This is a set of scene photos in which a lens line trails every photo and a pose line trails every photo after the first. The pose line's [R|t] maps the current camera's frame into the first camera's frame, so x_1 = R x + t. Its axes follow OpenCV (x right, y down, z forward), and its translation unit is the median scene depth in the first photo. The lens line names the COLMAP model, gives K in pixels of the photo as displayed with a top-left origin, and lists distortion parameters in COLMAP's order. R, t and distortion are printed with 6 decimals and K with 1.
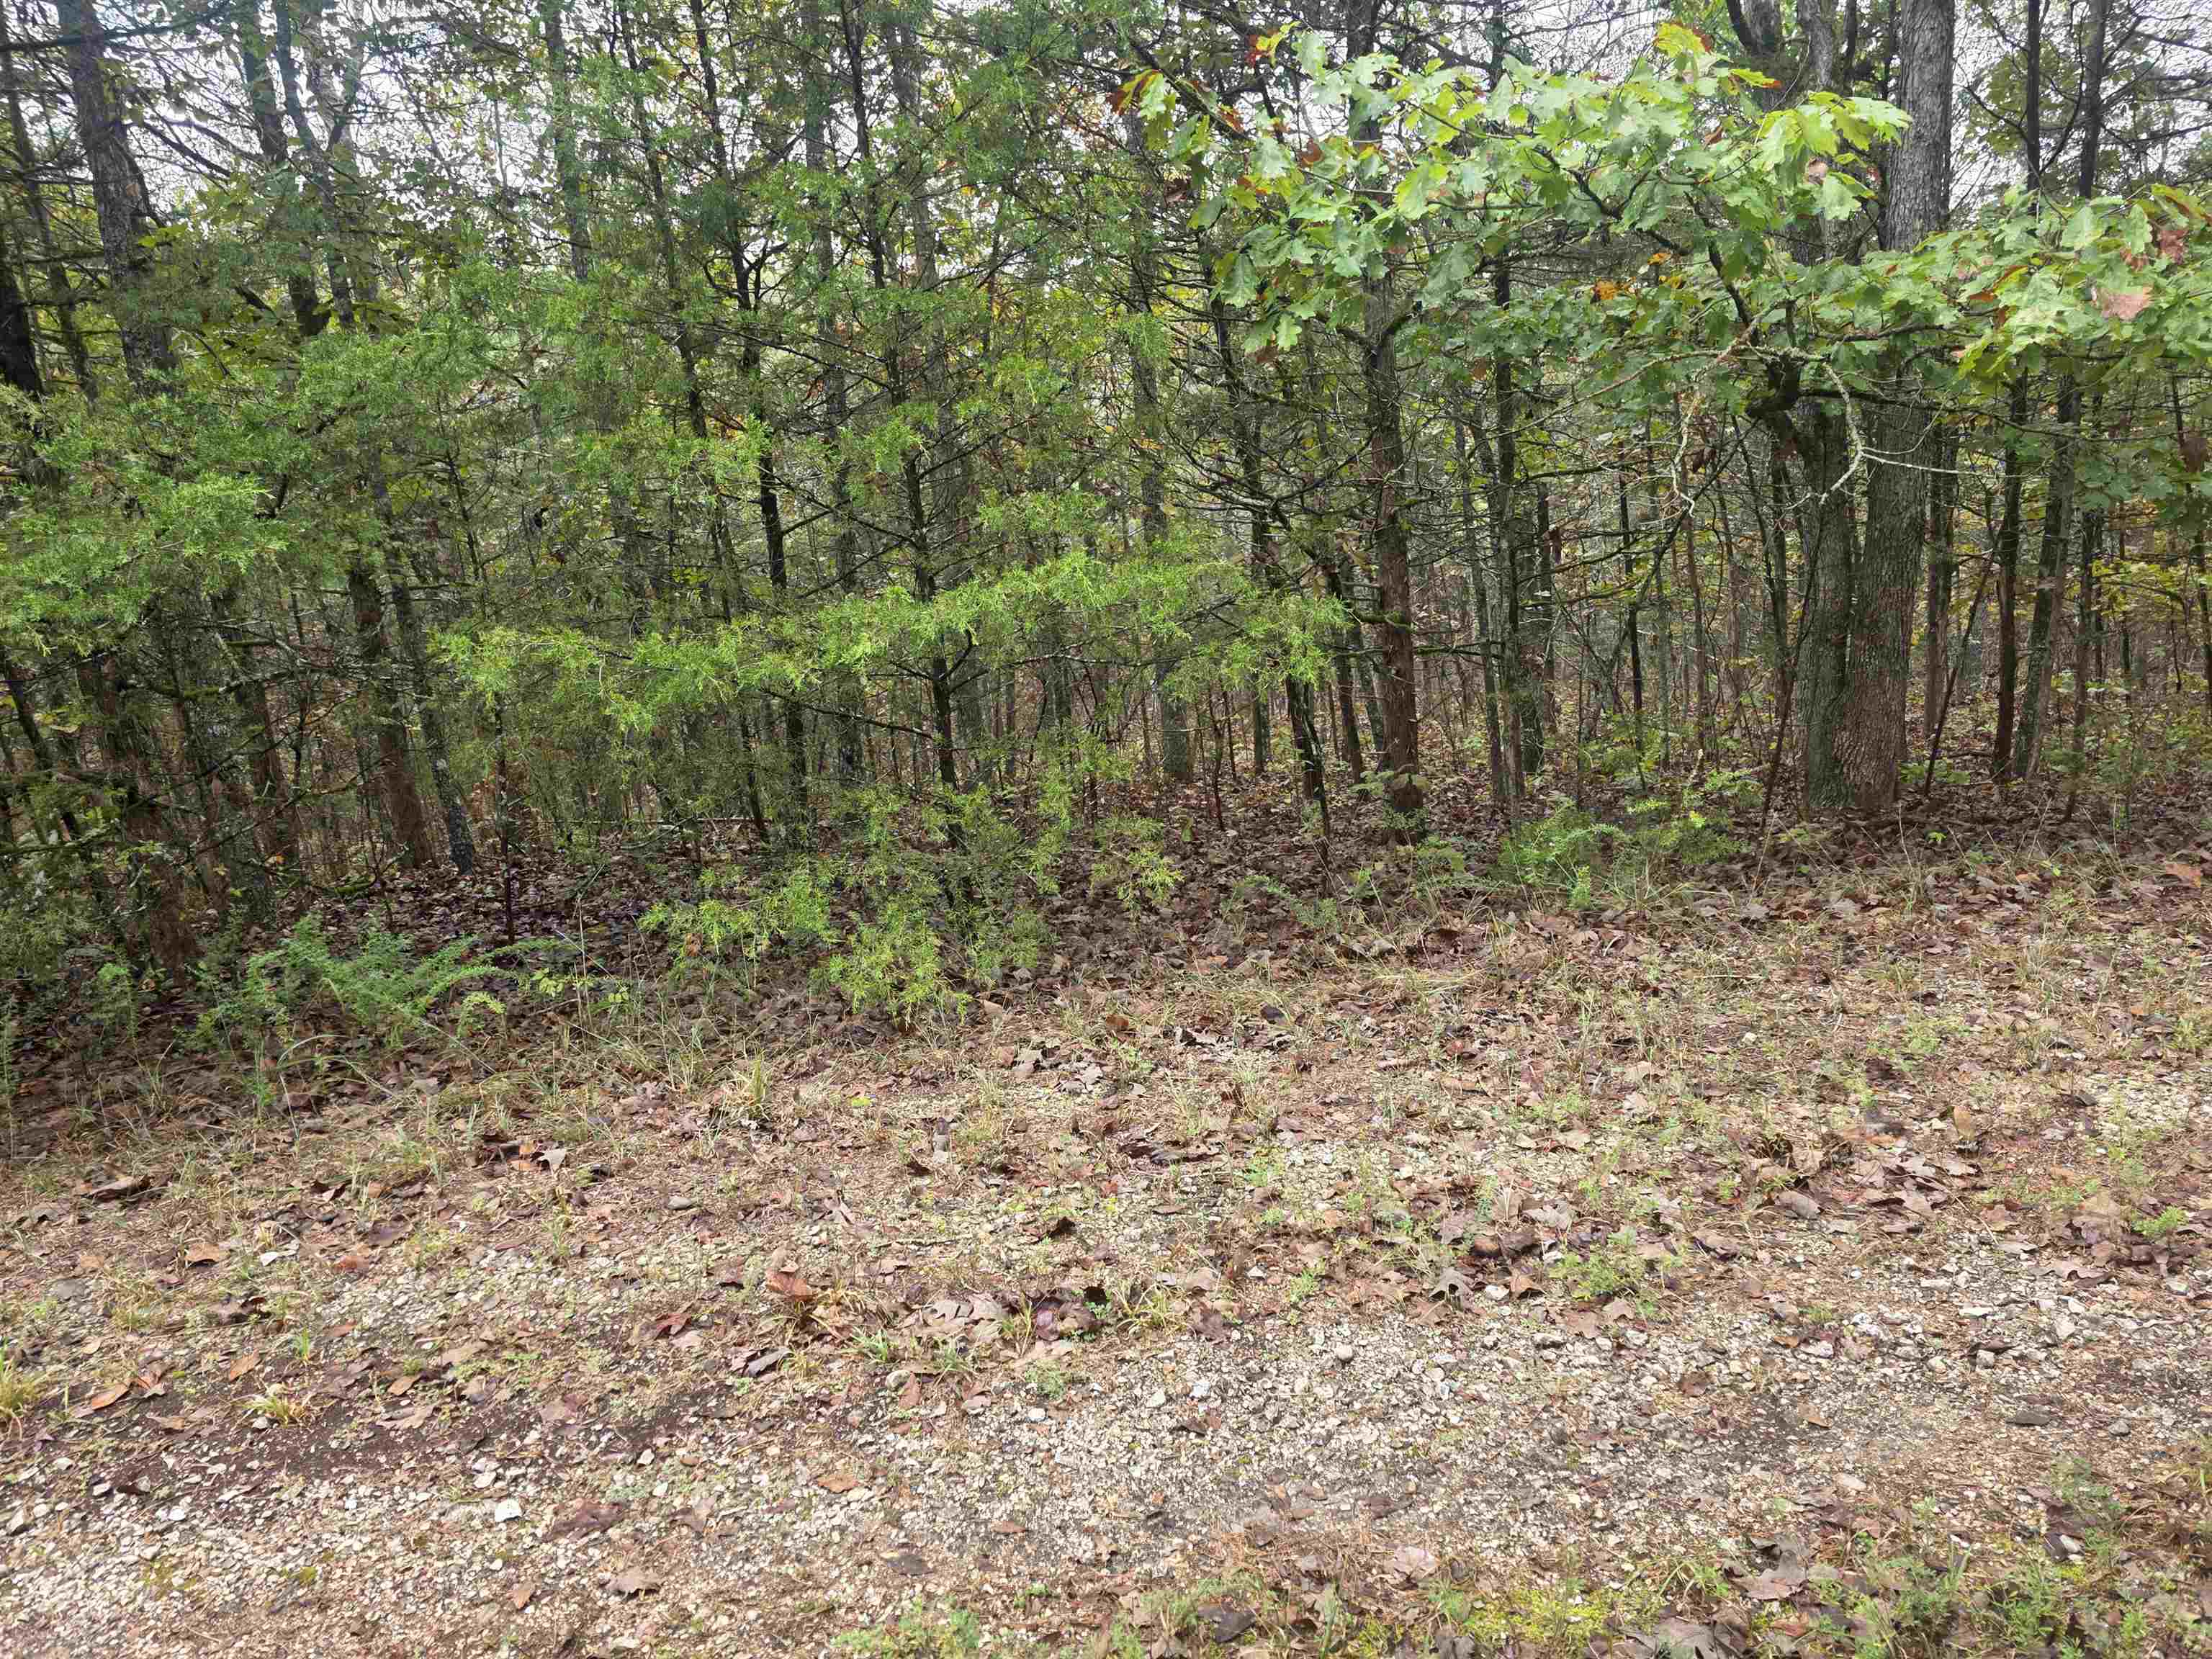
lens RADIAL K [[1451.1, 0, 1125.9], [0, 1451.1, 815.9], [0, 0, 1]] dist [0.074501, -0.068395]
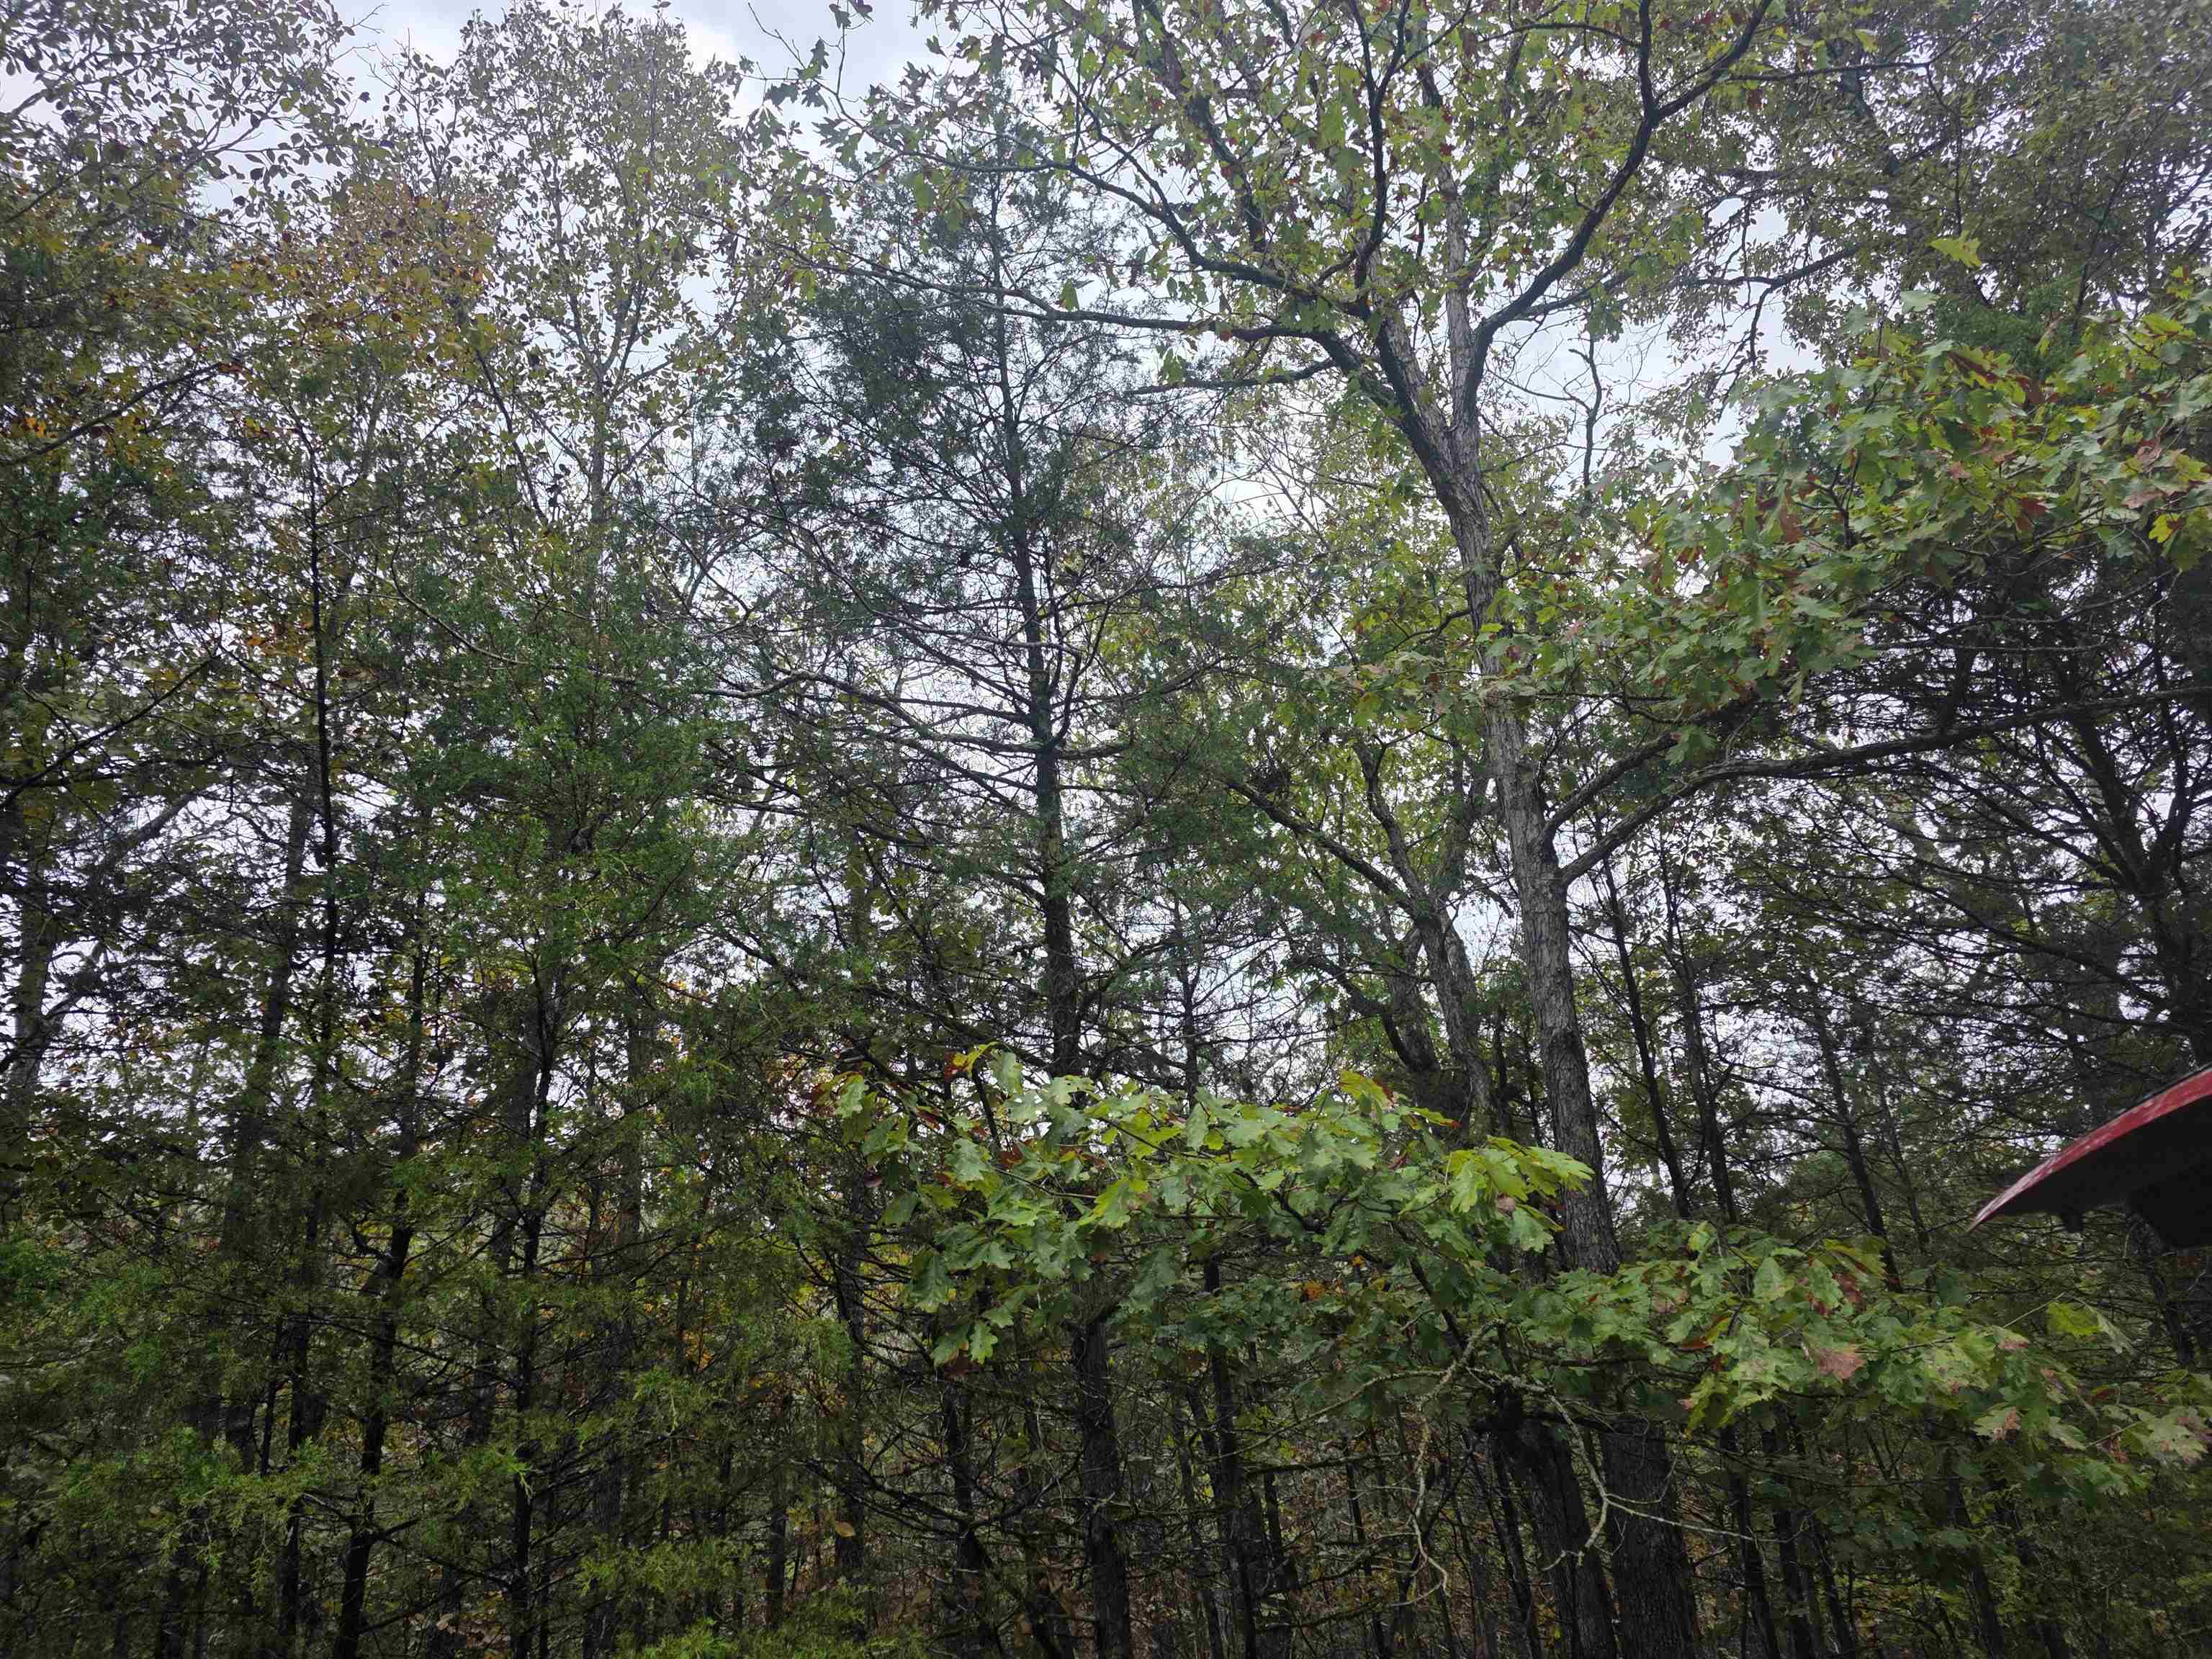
lens RADIAL K [[1465.6, 0, 1096.7], [0, 1465.6, 859.6], [0, 0, 1]] dist [0.101550, -0.090470]
pose [[0.986272, 0.076115, 0.146538, 0.023236], [0.018547, 0.830748, -0.556340, -0.066730], [-0.164082, 0.551421, 0.817932, 0.079153]]
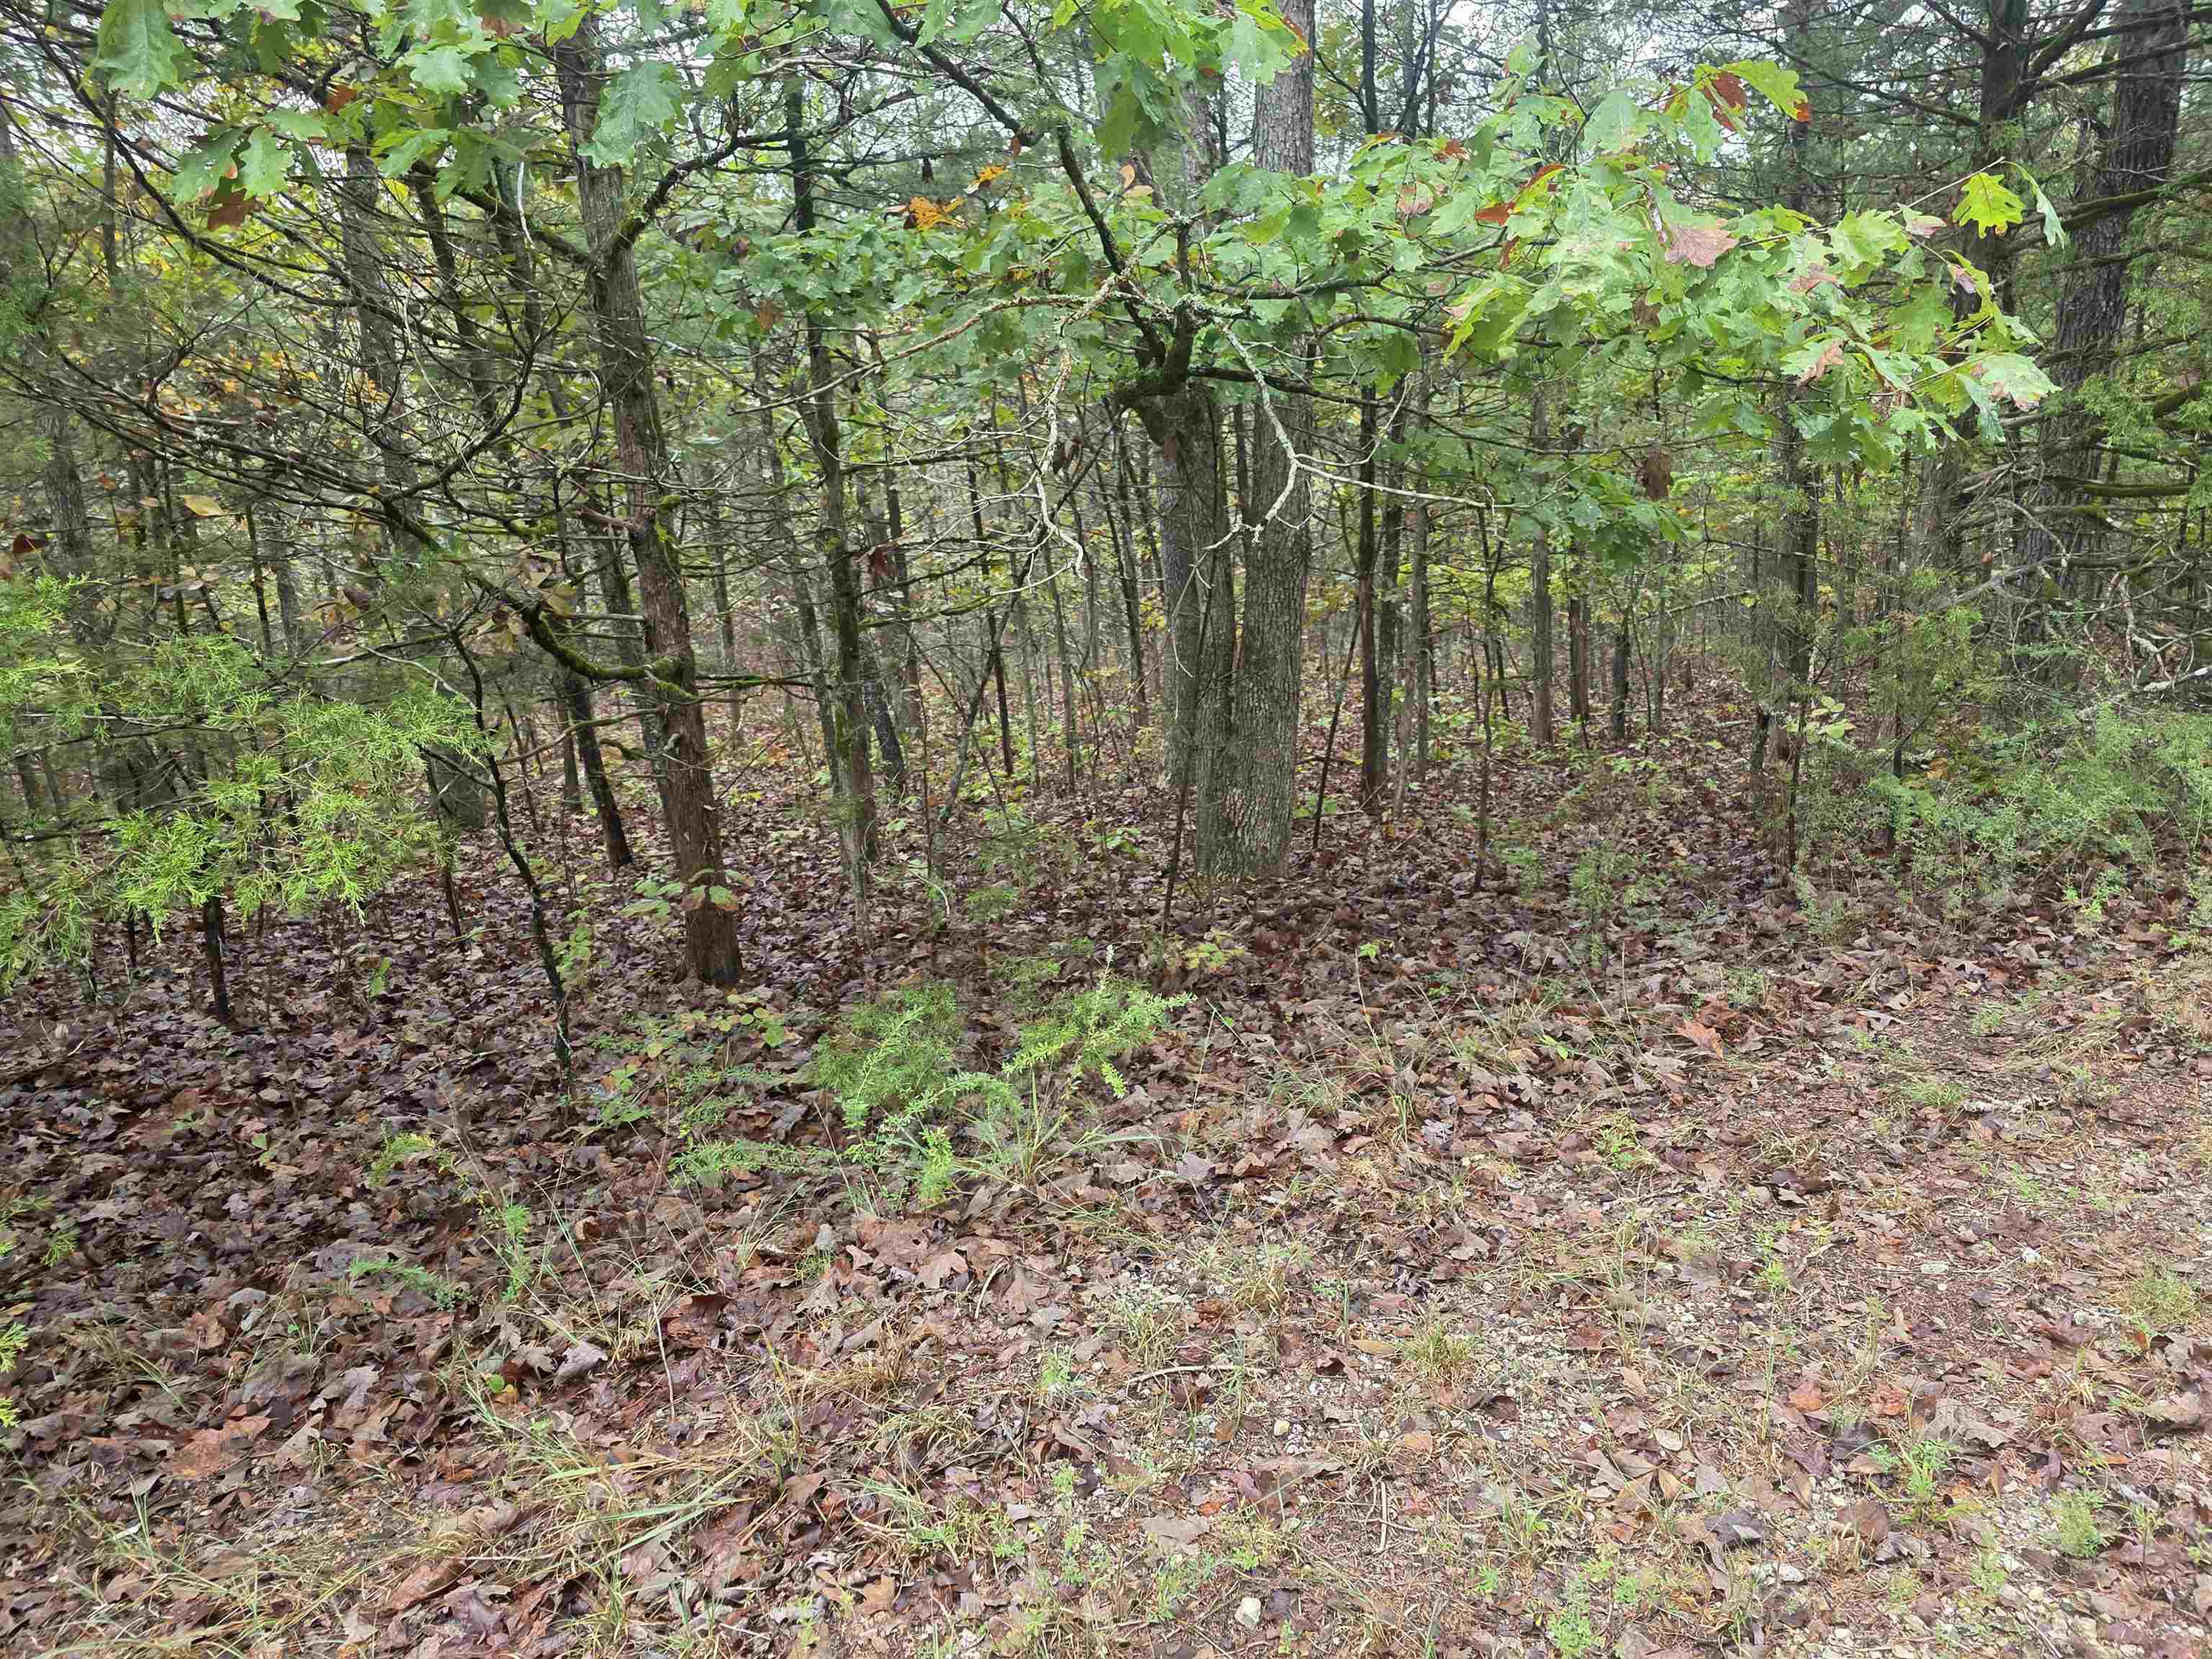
lens RADIAL K [[1477.2, 0, 1101.8], [0, 1477.2, 798.4], [0, 0, 1]] dist [0.048786, -0.039142]
pose [[0.919738, -0.058261, 0.388186, 0.152886], [0.057831, 0.998244, 0.012802, -0.110134], [-0.388250, 0.010674, 0.921492, 0.427736]]
